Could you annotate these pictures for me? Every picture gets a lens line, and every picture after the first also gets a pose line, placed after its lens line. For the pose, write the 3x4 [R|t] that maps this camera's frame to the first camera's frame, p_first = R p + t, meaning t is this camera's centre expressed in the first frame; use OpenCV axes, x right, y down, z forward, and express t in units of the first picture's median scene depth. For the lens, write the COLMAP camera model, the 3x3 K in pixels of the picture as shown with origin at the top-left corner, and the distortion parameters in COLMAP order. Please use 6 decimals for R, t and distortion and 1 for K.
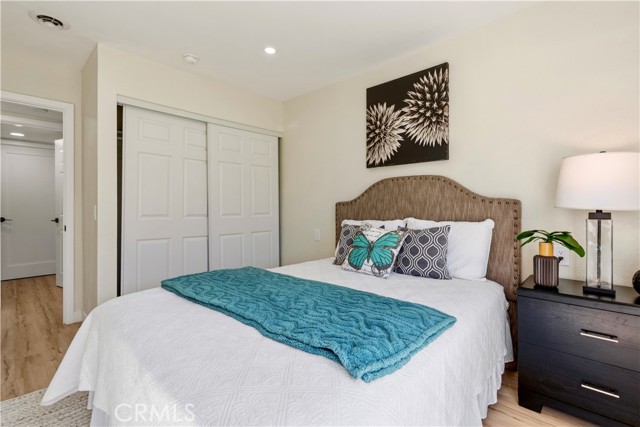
lens RADIAL K [[296.5, 0, 319.9], [0, 296.5, 210.6], [0, 0, 1]] dist [0.000824, 0.000919]
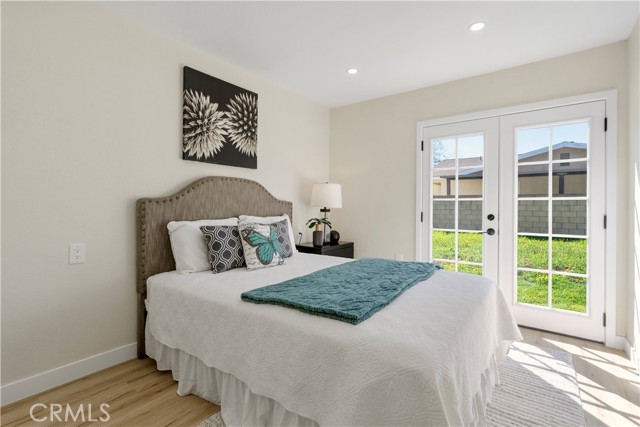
lens RADIAL K [[296.5, 0, 321.3], [0, 296.5, 210.6], [0, 0, 1]] dist [0.000824, 0.000919]
pose [[-0.093587, -0.012066, 0.995538, -0.801953], [0.005403, 0.999906, 0.012627, -0.006408], [-0.995596, 0.006560, -0.093513, 0.764569]]
